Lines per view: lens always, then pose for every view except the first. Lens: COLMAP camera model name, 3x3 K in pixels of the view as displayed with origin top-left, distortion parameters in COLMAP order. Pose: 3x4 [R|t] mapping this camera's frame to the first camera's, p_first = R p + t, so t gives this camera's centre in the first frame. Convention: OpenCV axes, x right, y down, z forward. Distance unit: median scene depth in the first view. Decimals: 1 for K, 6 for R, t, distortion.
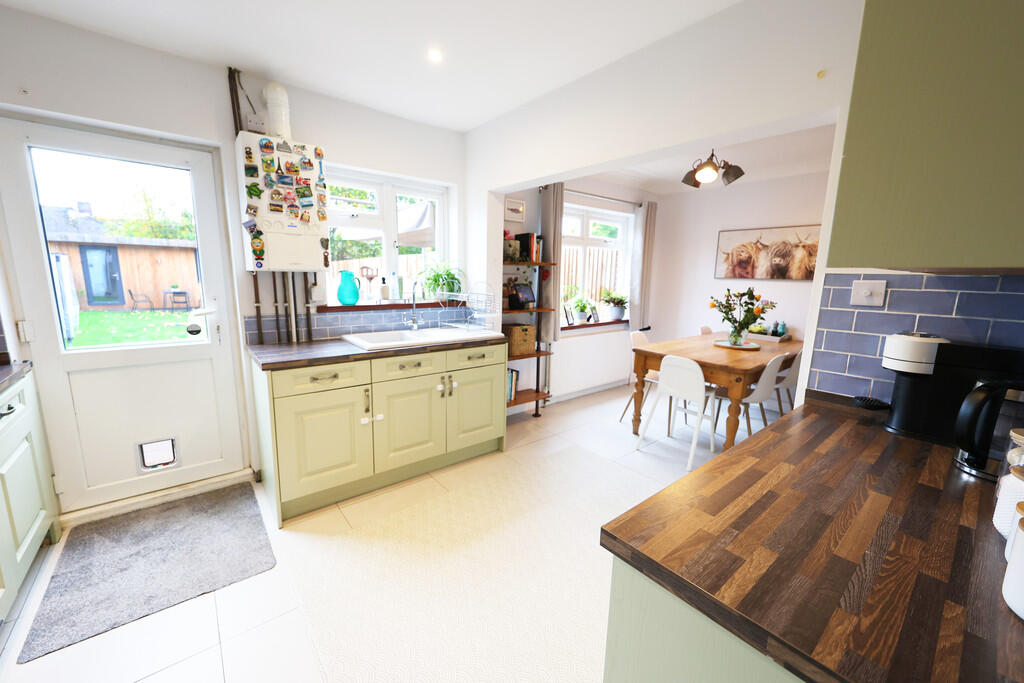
lens RADIAL K [[401.7, 0, 504.2], [0, 401.7, 344.5], [0, 0, 1]] dist [0.004122, -0.000255]
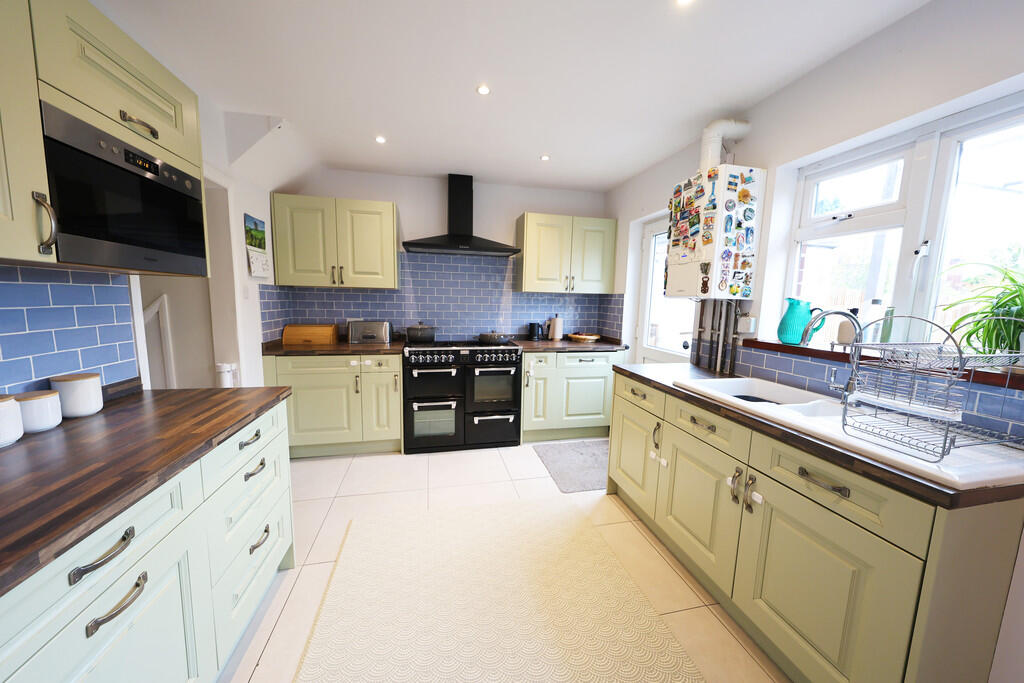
lens RADIAL K [[346.8, 0, 506.1], [0, 346.8, 341.6], [0, 0, 1]] dist [0.006358, -0.000156]
pose [[-0.449245, 0.080205, -0.889801, 0.369266], [-0.188176, 0.965125, 0.182002, -0.107714], [0.873366, 0.249202, -0.418485, 0.720963]]
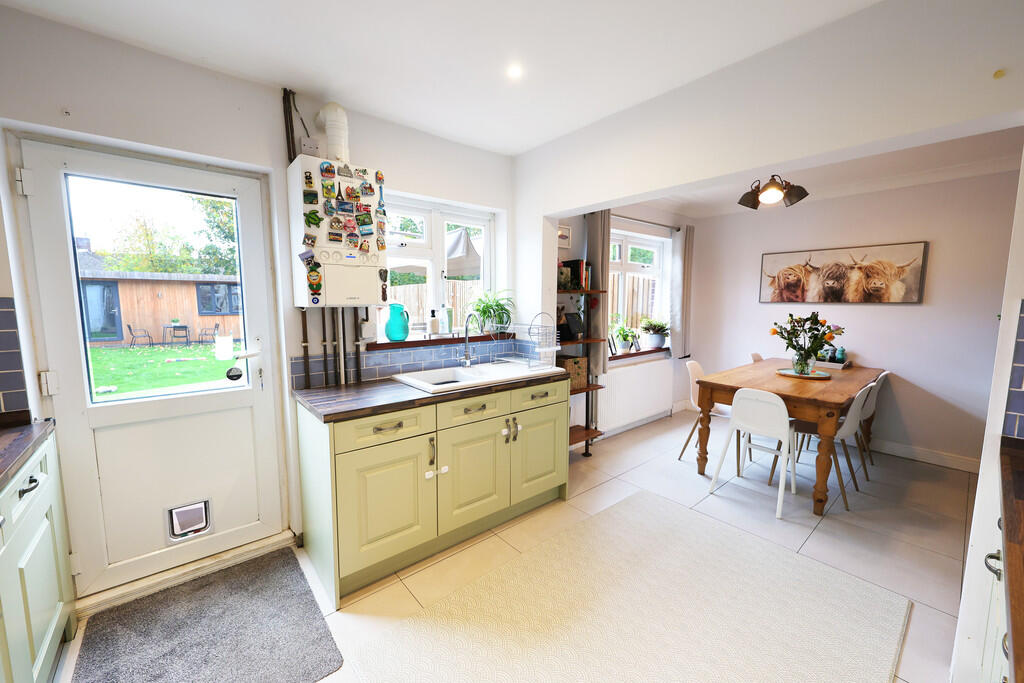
lens RADIAL K [[401.7, 0, 502.3], [0, 401.7, 343.6], [0, 0, 1]] dist [0.004122, -0.000255]
pose [[0.999725, -0.020974, 0.010447, -0.141974], [0.021623, 0.997555, -0.066464, -0.023981], [-0.009028, 0.066672, 0.997734, 0.080606]]
